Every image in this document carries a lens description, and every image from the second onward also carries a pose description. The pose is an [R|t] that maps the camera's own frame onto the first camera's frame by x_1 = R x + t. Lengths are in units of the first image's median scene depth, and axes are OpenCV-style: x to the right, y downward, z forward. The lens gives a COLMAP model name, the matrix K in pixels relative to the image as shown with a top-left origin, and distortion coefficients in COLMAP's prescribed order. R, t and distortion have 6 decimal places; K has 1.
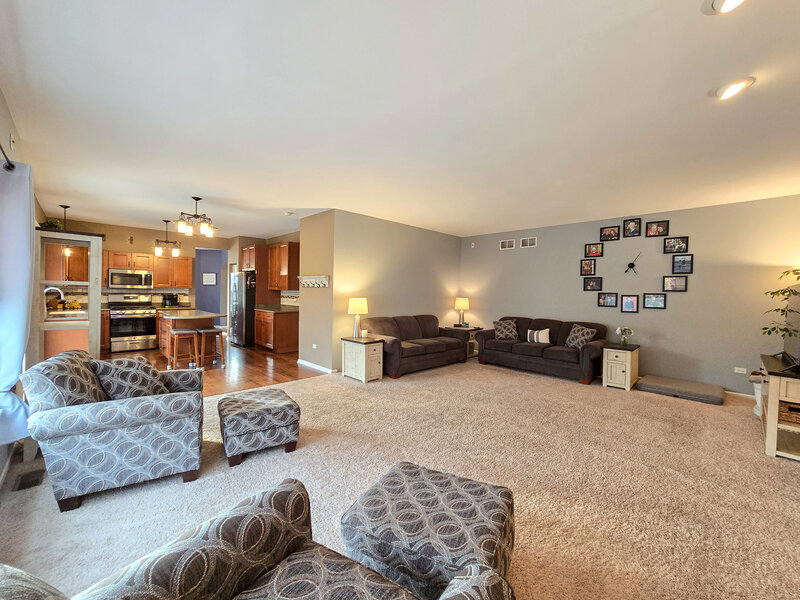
lens RADIAL K [[329.5, 0, 407.4], [0, 329.5, 300.1], [0, 0, 1]] dist [-0.004295, 0.000286]
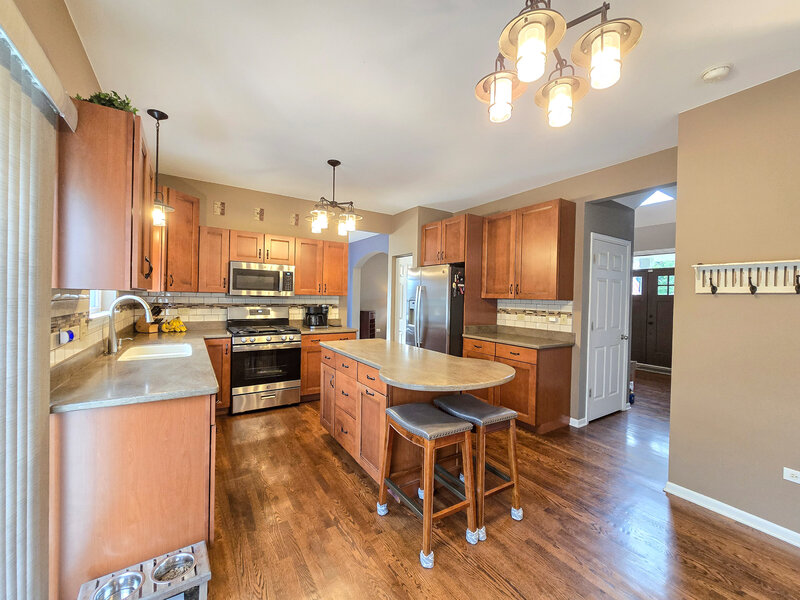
lens RADIAL K [[329.5, 0, 407.4], [0, 329.5, 300.6], [0, 0, 1]] dist [-0.004295, 0.000286]
pose [[0.980907, 0.002661, -0.194458, -0.510087], [-0.006124, 0.999833, -0.017207, -0.020776], [0.194380, 0.018069, 0.980760, 0.517209]]
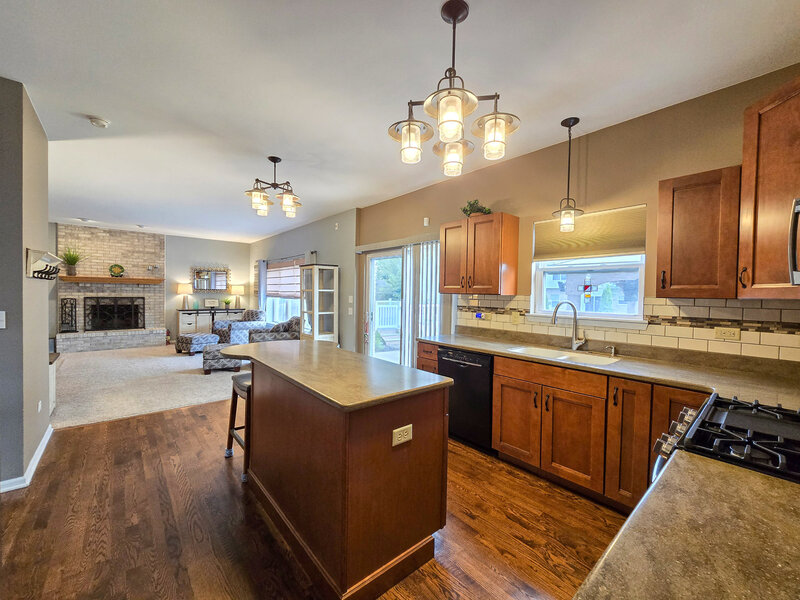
lens RADIAL K [[329.5, 0, 404.2], [0, 329.5, 300.3], [0, 0, 1]] dist [-0.004295, 0.000286]
pose [[-0.997067, -0.039124, 0.065782, -0.703267], [-0.036099, 0.998263, 0.046557, -0.041826], [-0.067489, 0.044046, -0.996747, 1.219187]]
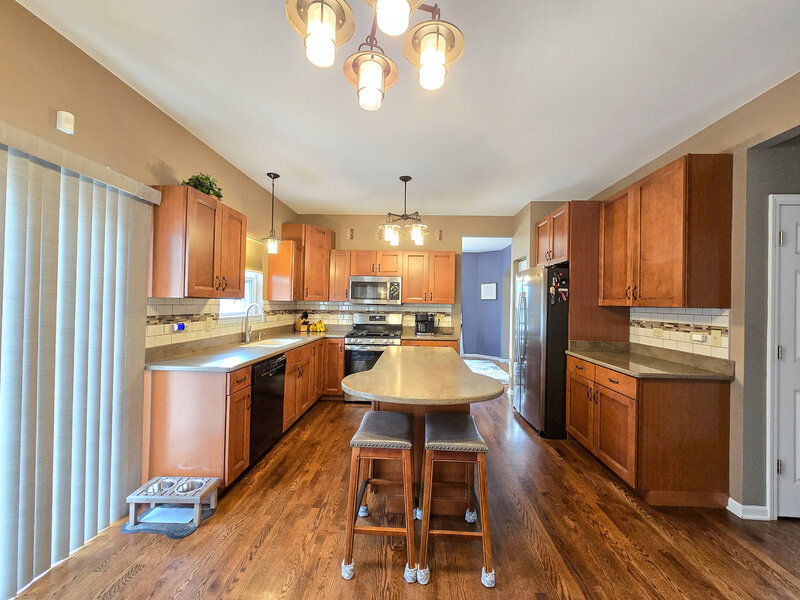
lens RADIAL K [[329.5, 0, 405.5], [0, 329.5, 300.7], [0, 0, 1]] dist [-0.004295, 0.000286]
pose [[0.685625, -0.013324, -0.727833, -0.334404], [-0.022549, 0.998964, -0.039530, -0.018994], [0.727606, 0.043515, 0.684614, 0.624132]]
